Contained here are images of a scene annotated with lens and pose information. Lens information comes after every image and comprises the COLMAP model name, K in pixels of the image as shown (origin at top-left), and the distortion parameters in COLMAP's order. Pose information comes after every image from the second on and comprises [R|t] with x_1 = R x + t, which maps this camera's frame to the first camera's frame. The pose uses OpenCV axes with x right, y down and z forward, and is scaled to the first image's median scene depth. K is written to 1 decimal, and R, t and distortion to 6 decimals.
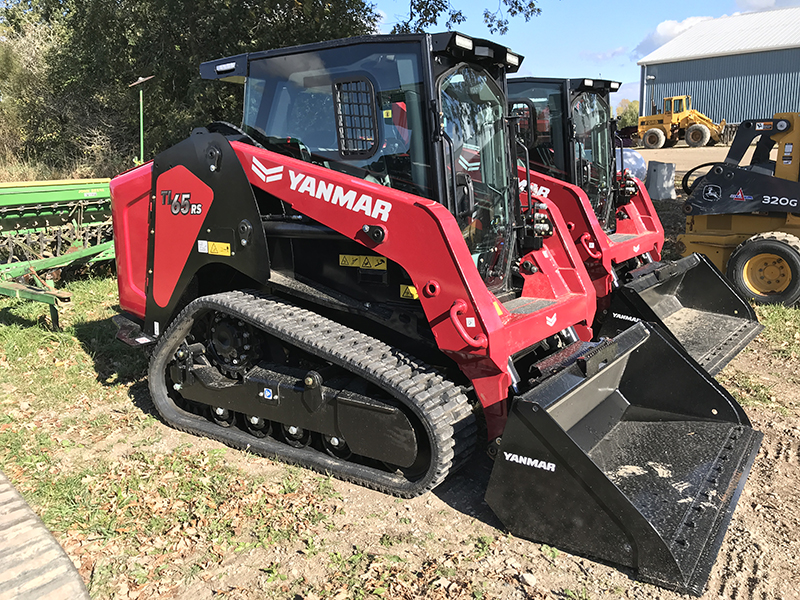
lens RADIAL K [[661.2, 0, 397.9], [0, 661.2, 298.5], [0, 0, 1]] dist [0.038116, -0.031134]
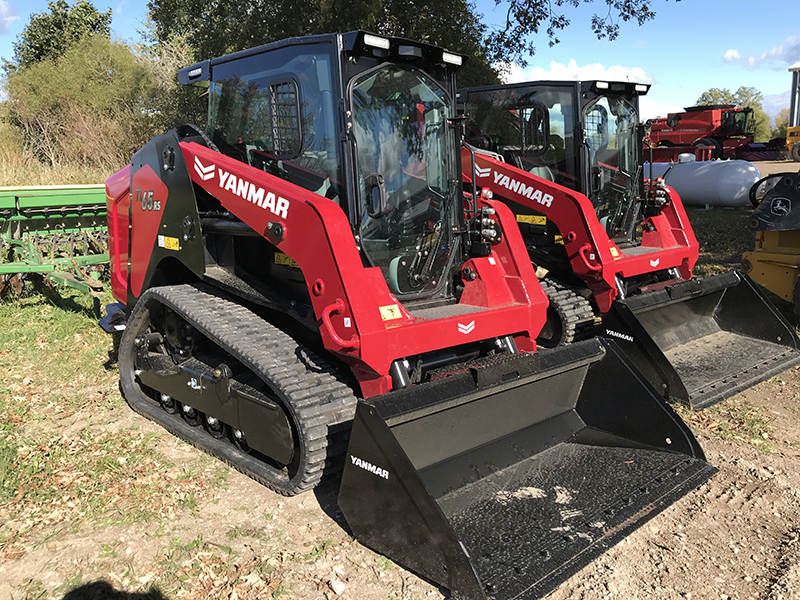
lens RADIAL K [[661.2, 0, 401.0], [0, 661.2, 299.6], [0, 0, 1]] dist [0.038116, -0.031134]
pose [[0.979552, 0.049063, -0.195118, 0.300899], [-0.052198, 0.998577, -0.010958, 0.006685], [0.194303, 0.020919, 0.980718, 0.038608]]
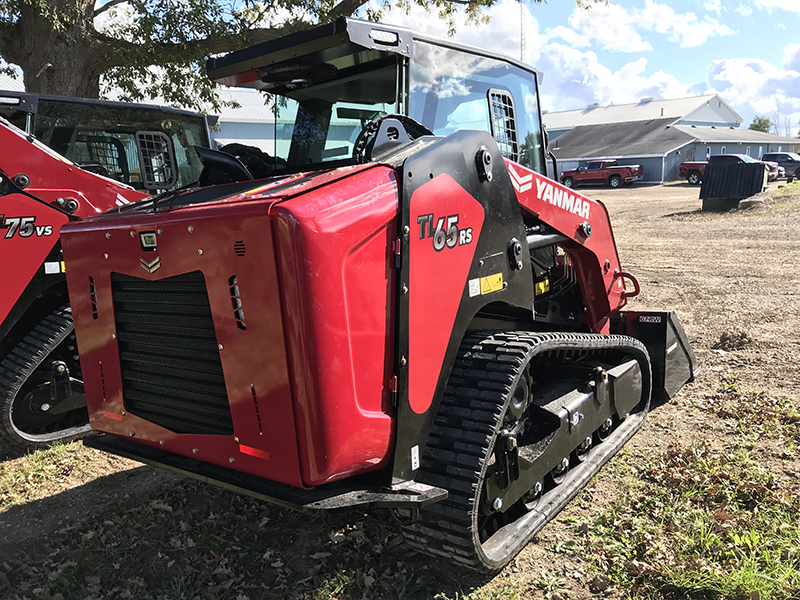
lens RADIAL K [[661.2, 0, 399.9], [0, 661.2, 300.8], [0, 0, 1]] dist [0.038116, -0.031134]
pose [[0.060326, -0.143029, 0.987878, -1.034323], [0.270428, 0.955010, 0.121756, -0.178427], [-0.960848, 0.259805, 0.096291, 1.046695]]
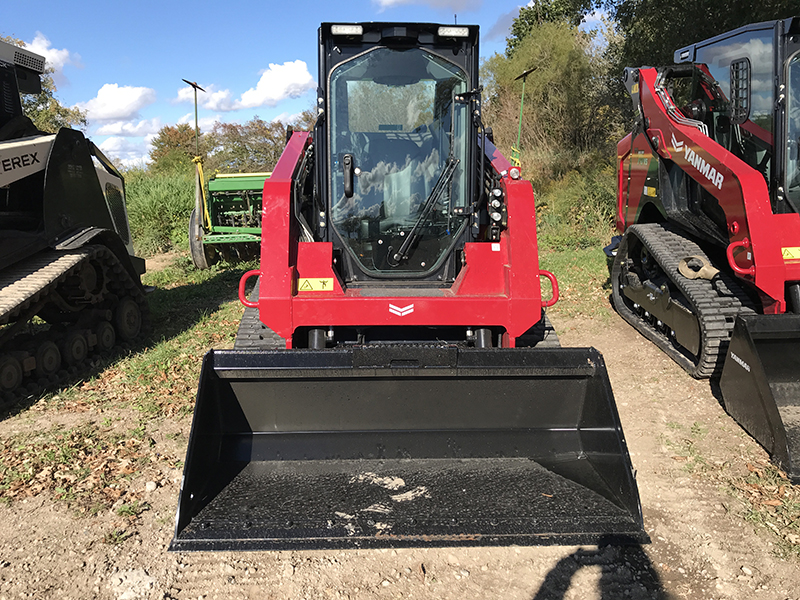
lens RADIAL K [[661.2, 0, 404.4], [0, 661.2, 300.3], [0, 0, 1]] dist [0.038116, -0.031134]
pose [[0.598075, 0.166403, -0.783975, 0.909805], [-0.147067, 0.984384, 0.096747, -0.068539], [0.787831, 0.057435, 0.613208, 0.390530]]
